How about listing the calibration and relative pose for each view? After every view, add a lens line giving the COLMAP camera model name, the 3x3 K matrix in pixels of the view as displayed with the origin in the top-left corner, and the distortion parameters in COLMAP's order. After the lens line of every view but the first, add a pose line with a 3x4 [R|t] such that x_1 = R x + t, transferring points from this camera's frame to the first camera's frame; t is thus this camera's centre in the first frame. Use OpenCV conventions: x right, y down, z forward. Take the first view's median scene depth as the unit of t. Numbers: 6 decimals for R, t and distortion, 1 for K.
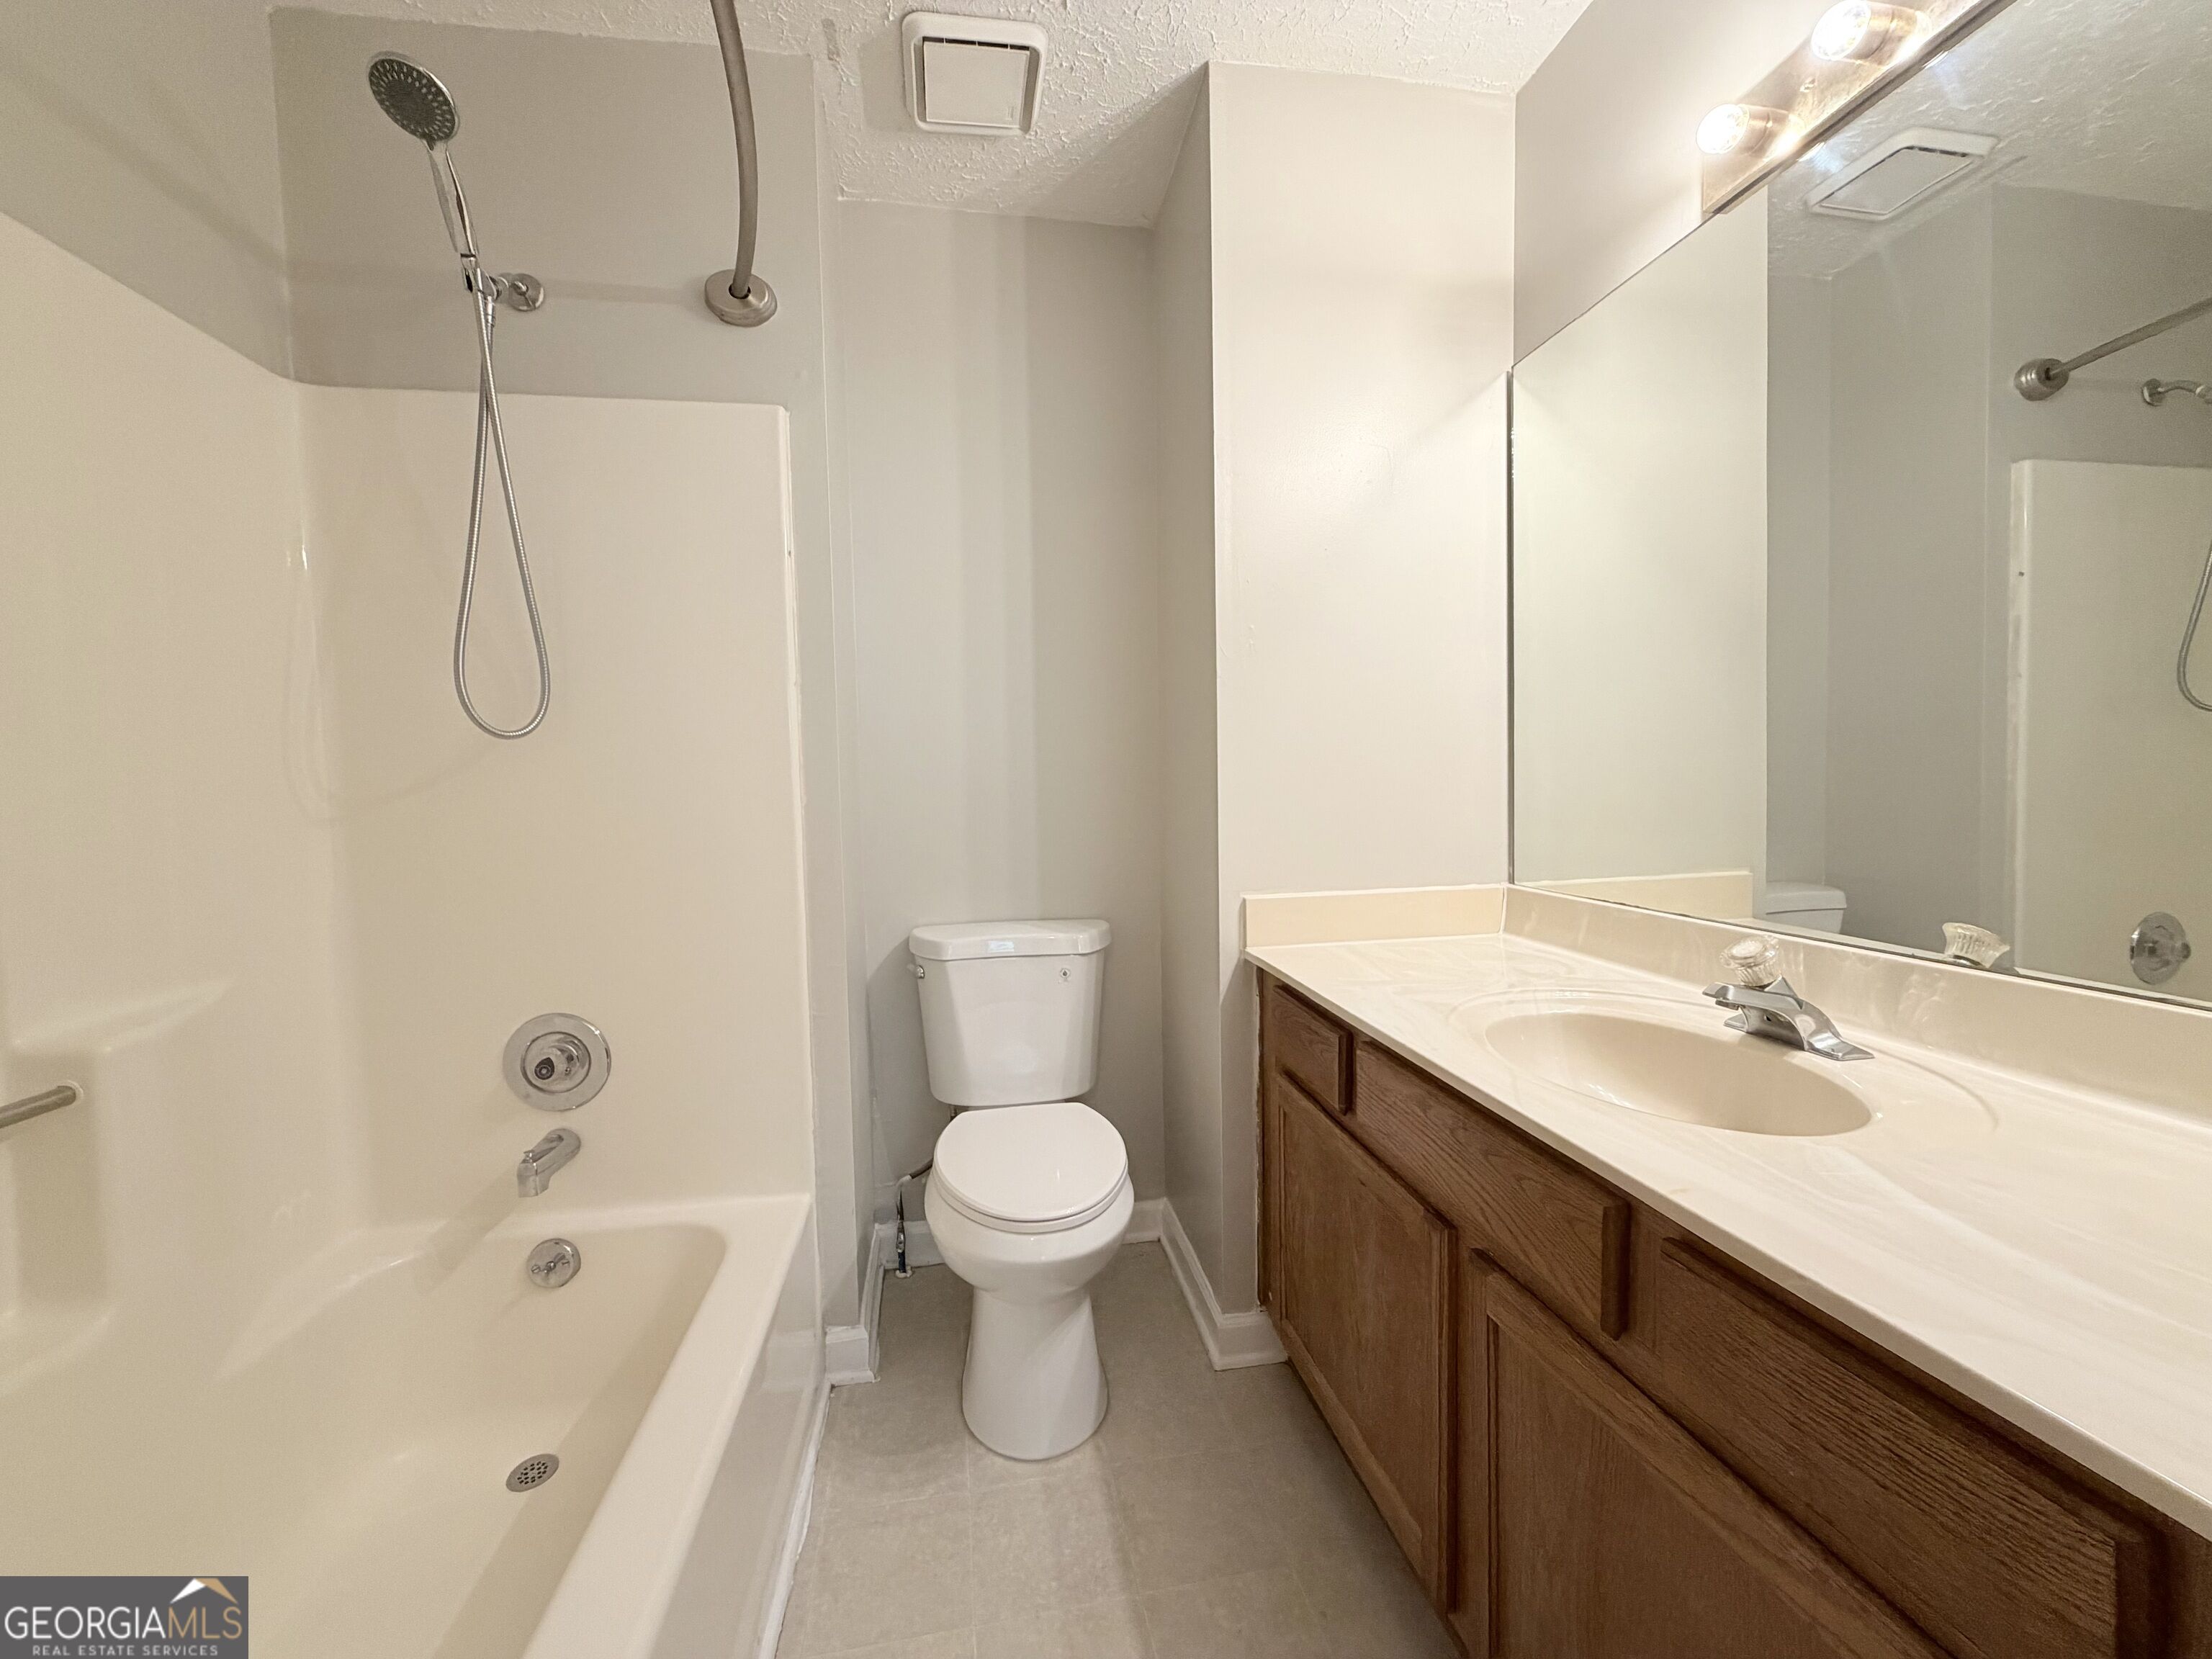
lens RADIAL K [[880.0, 0, 1114.7], [0, 880.0, 827.3], [0, 0, 1]] dist [0.000130, -0.000706]
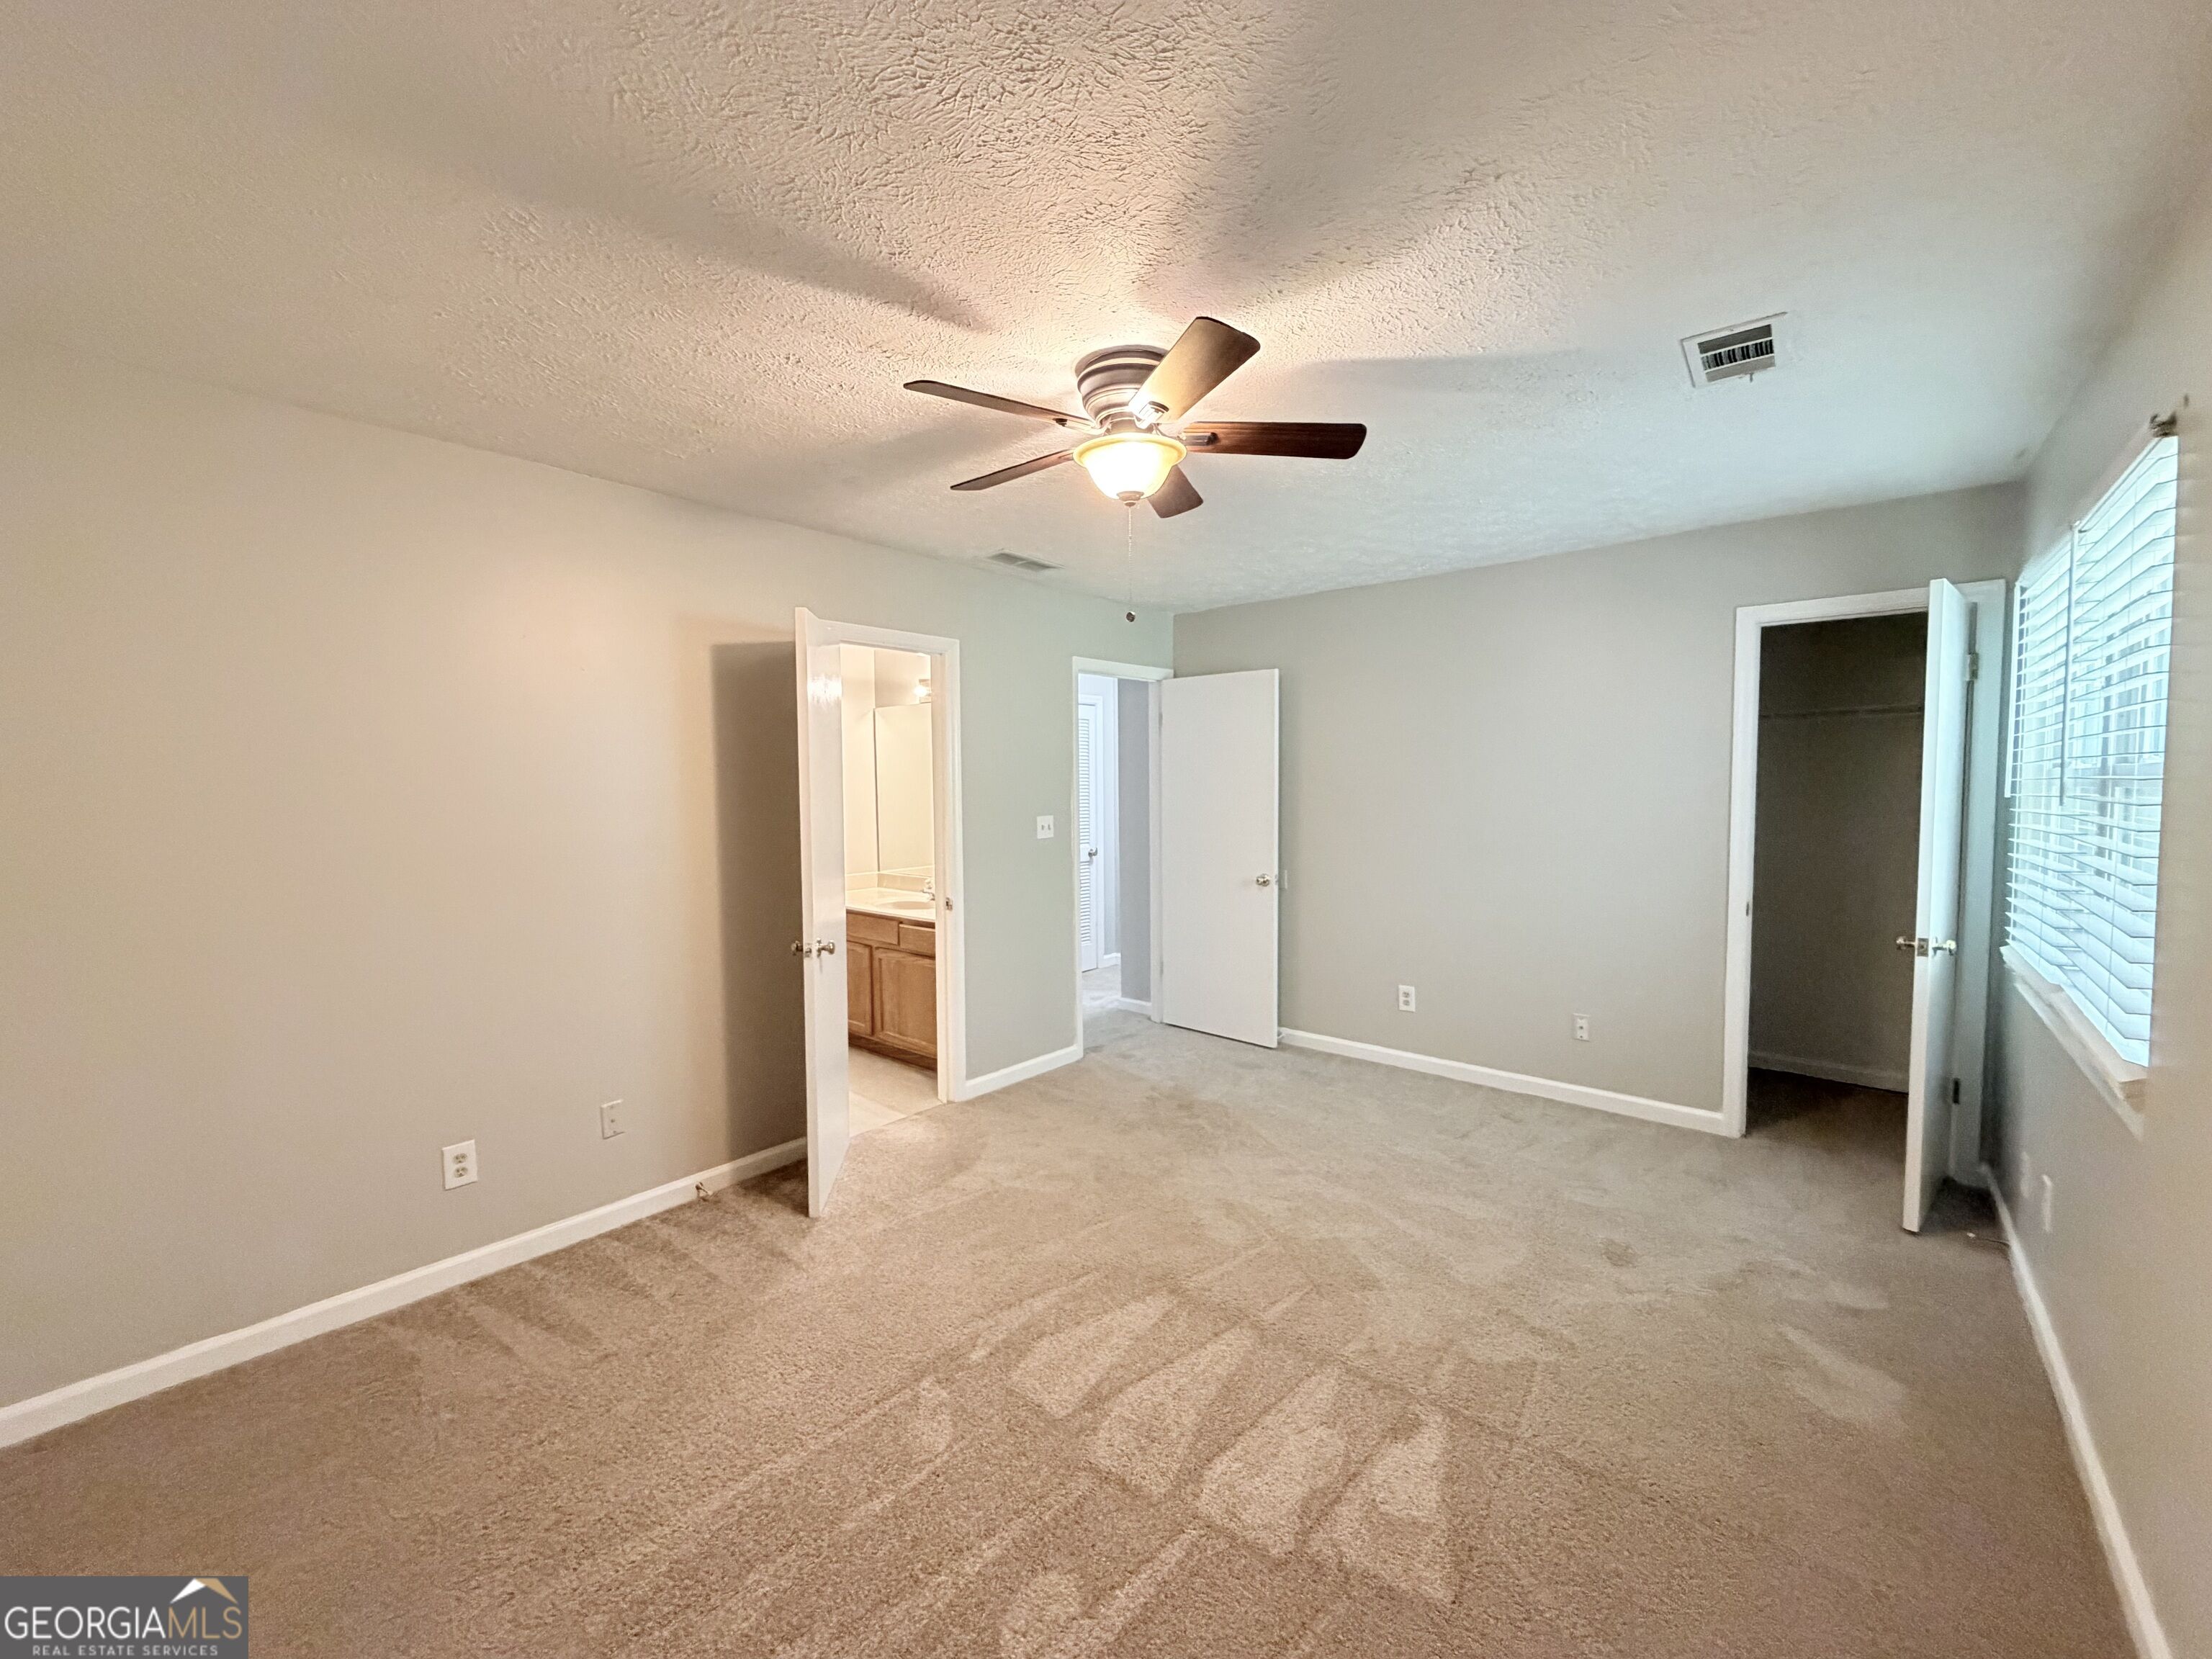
lens RADIAL K [[880.0, 0, 1114.7], [0, 880.0, 827.3], [0, 0, 1]] dist [0.000130, -0.000706]
pose [[0.760891, -0.017107, 0.648654, -0.973579], [0.021394, 0.999770, 0.001272, -0.078782], [-0.648527, 0.012909, 0.761082, -2.008483]]
